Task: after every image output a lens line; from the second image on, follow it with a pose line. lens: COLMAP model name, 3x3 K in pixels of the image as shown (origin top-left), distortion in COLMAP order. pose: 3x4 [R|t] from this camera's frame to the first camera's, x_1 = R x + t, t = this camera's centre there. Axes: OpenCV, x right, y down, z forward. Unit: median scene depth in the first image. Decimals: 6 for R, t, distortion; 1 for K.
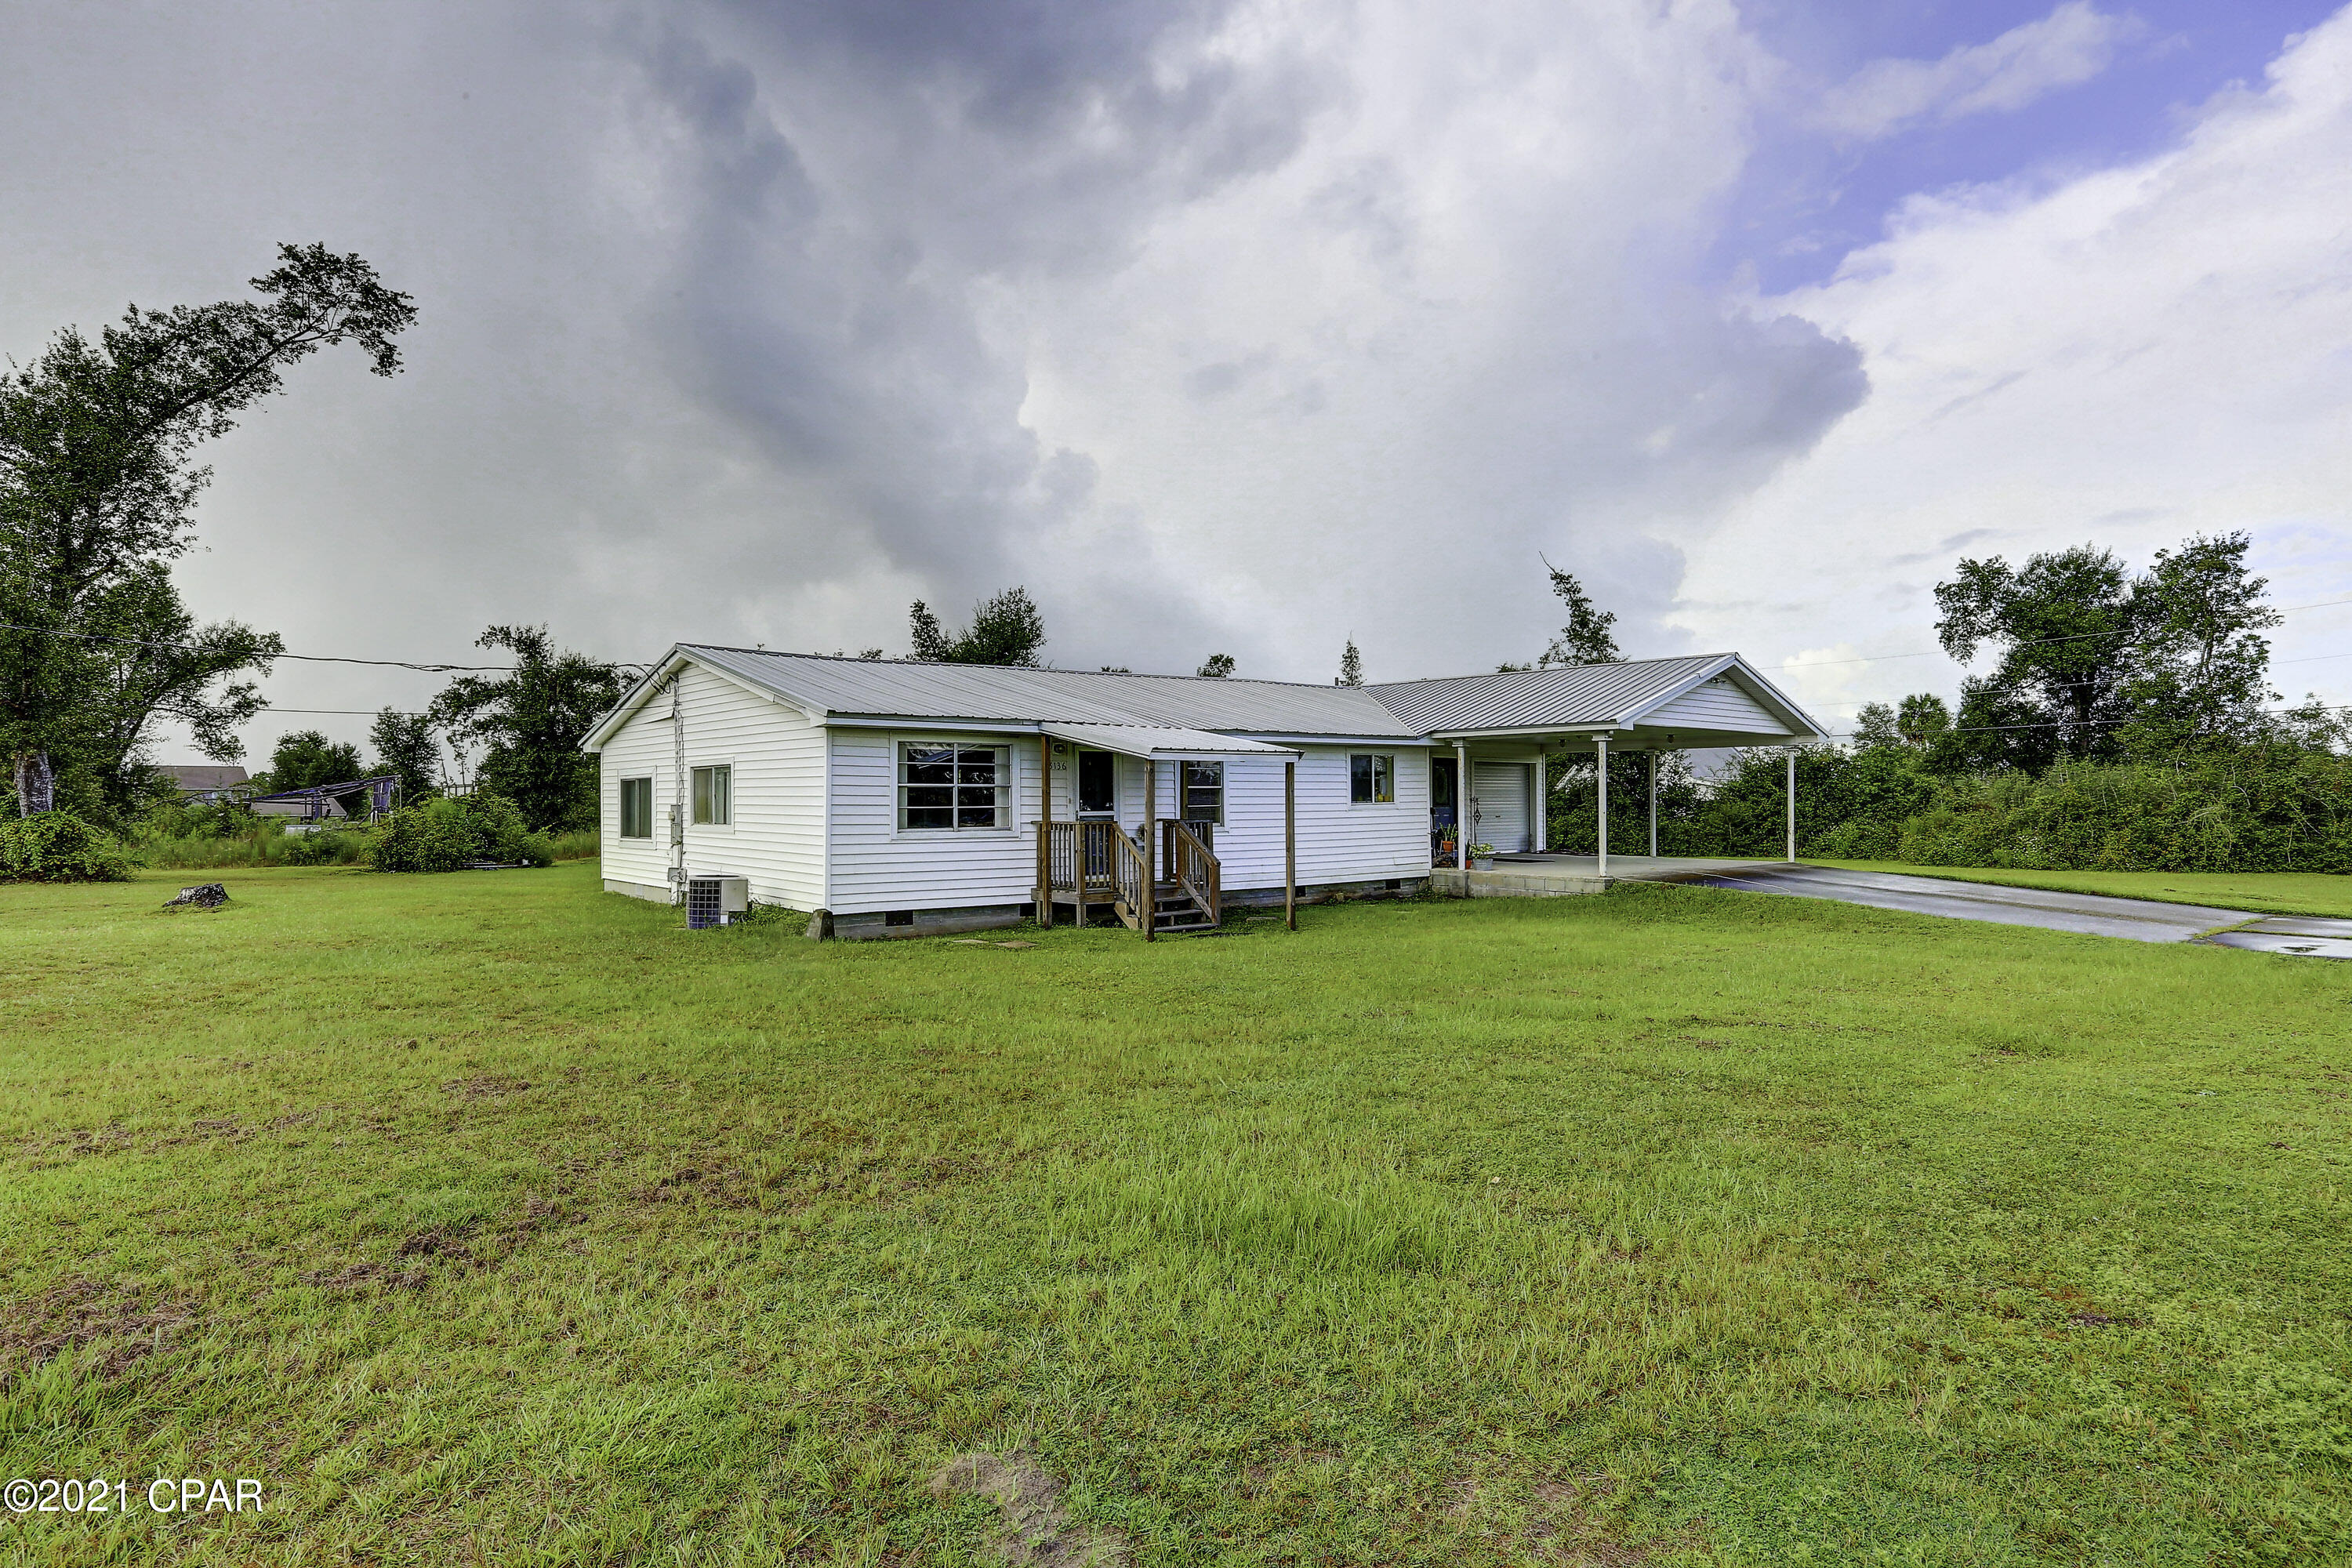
lens RADIAL K [[1304.8, 0, 1177.4], [0, 1304.8, 810.5], [0, 0, 1]] dist [0.005079, 0.000535]
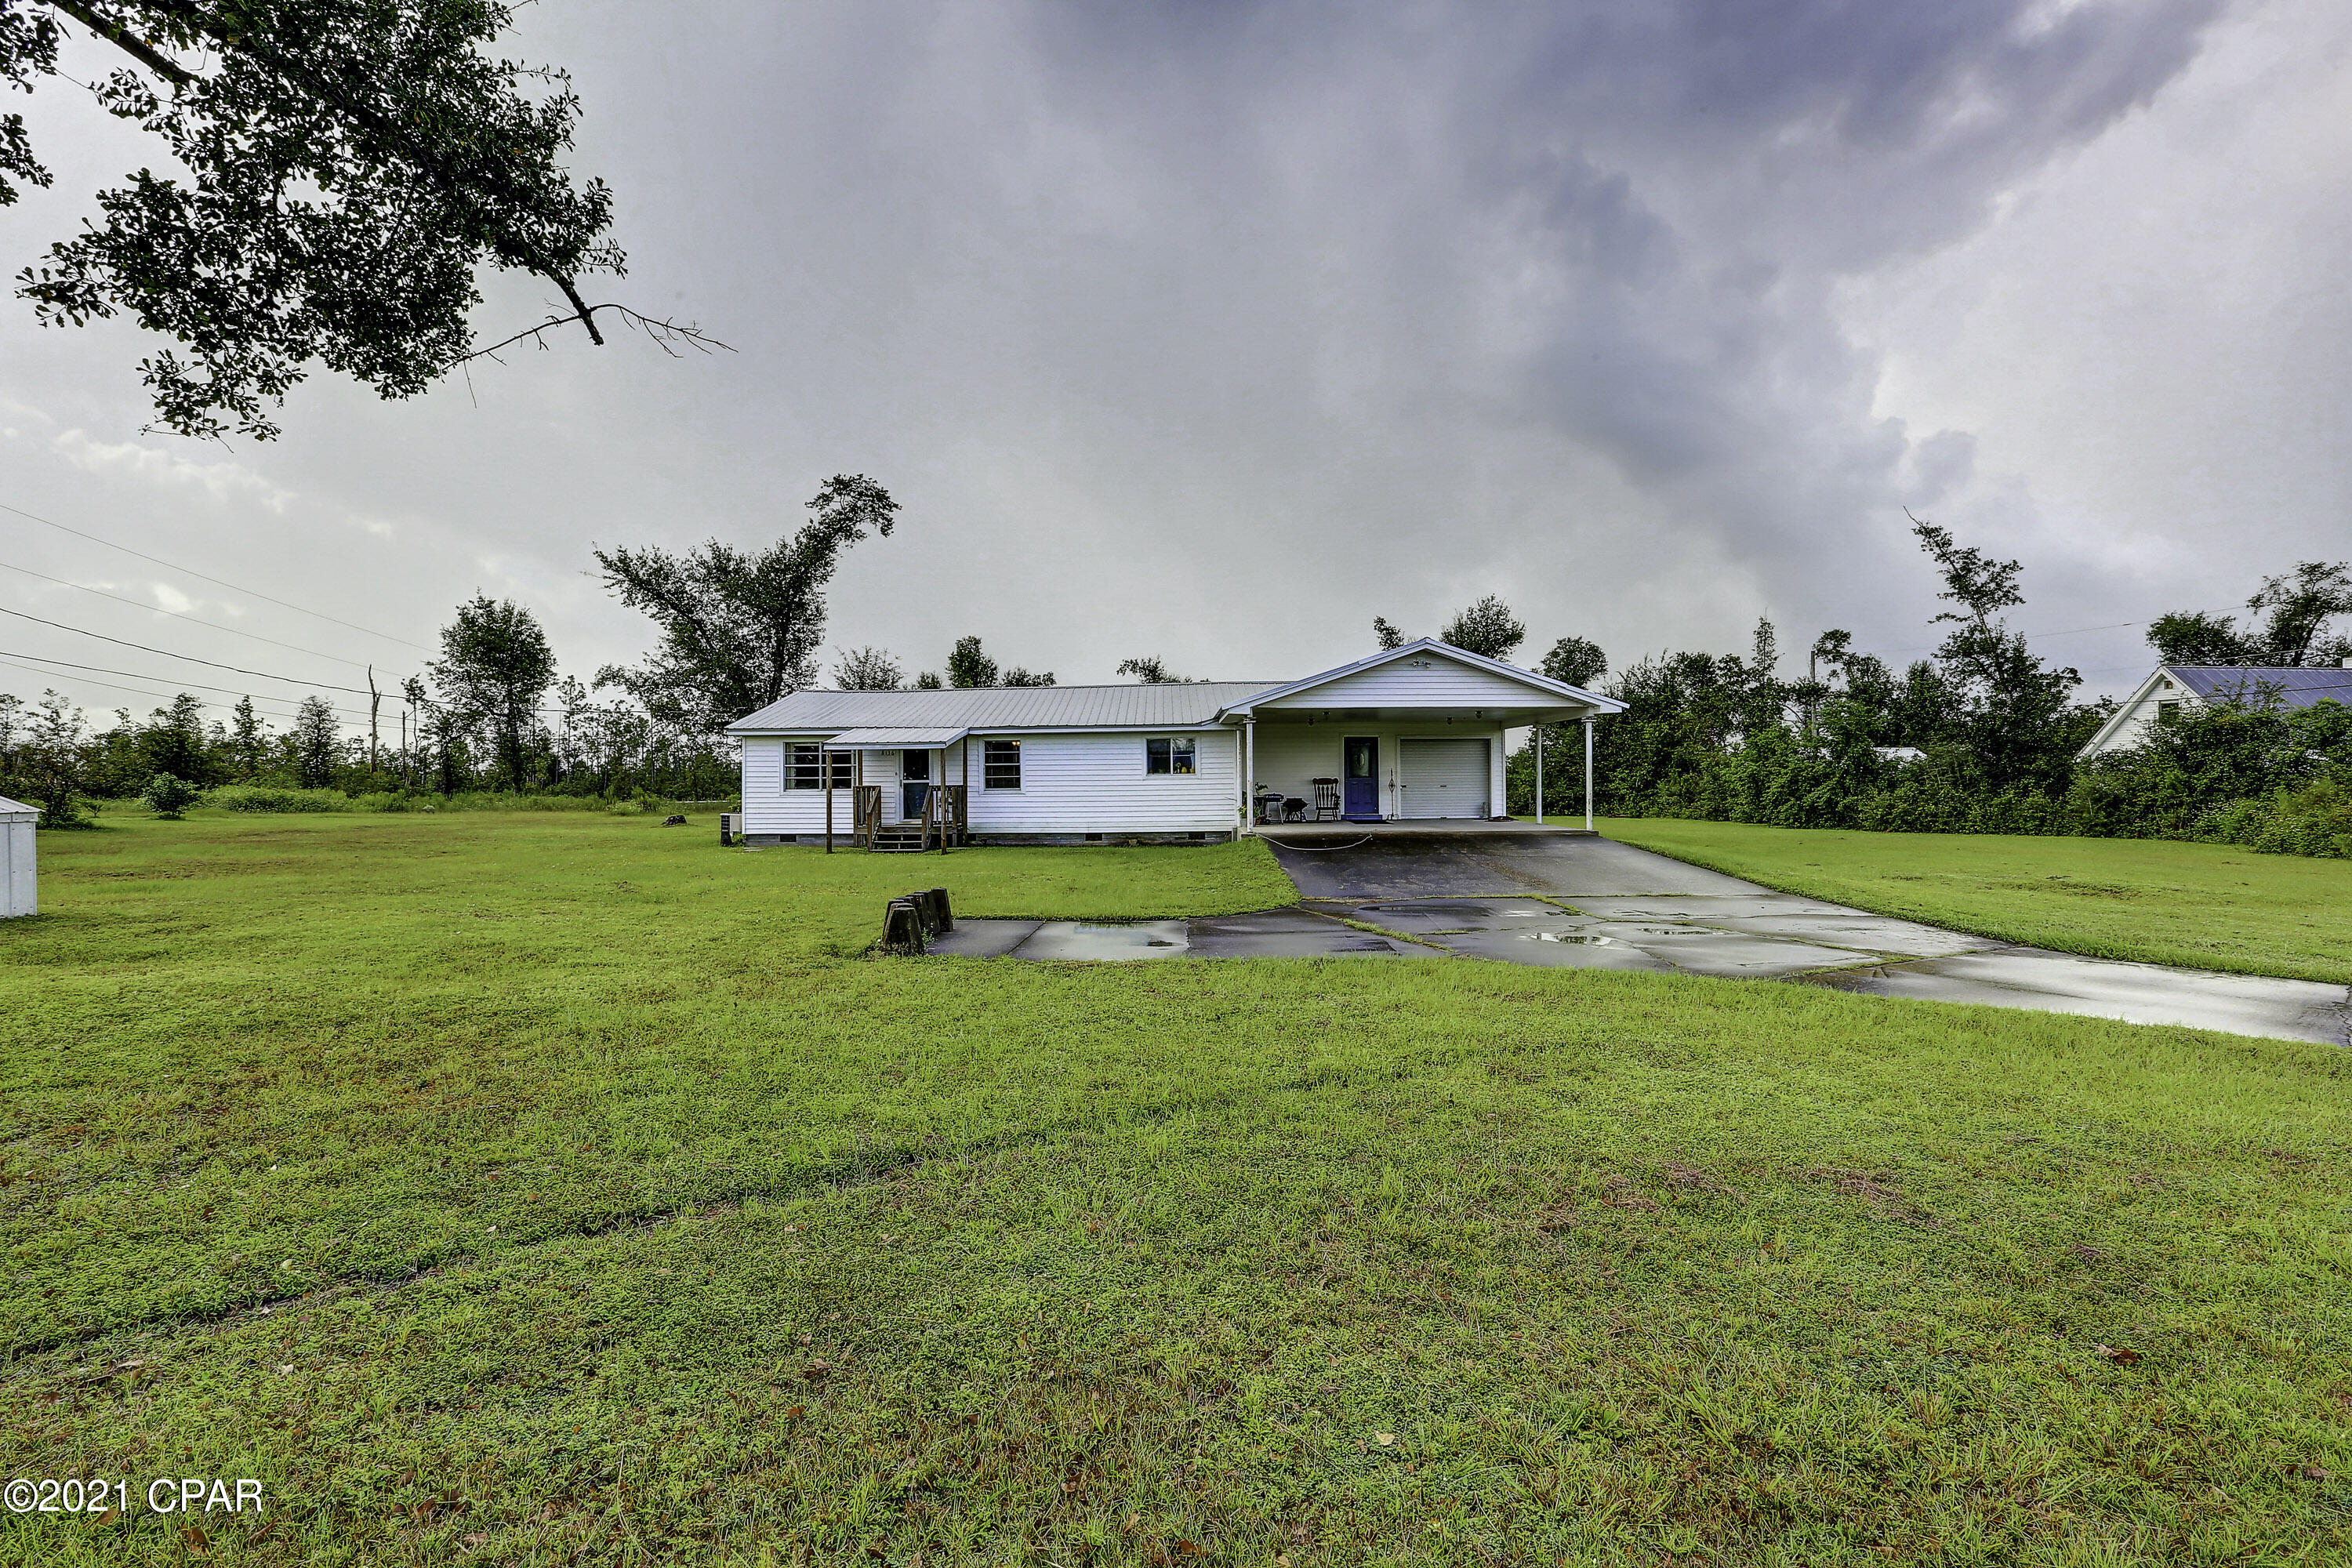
lens RADIAL K [[1075.5, 0, 1181.0], [0, 1075.5, 780.3], [0, 0, 1]] dist [-0.036510, 0.006552]
pose [[0.741981, -0.000482, -0.670421, 0.351852], [-0.001148, 0.999997, -0.001989, 0.001032], [0.670420, 0.002245, 0.741978, 0.071578]]
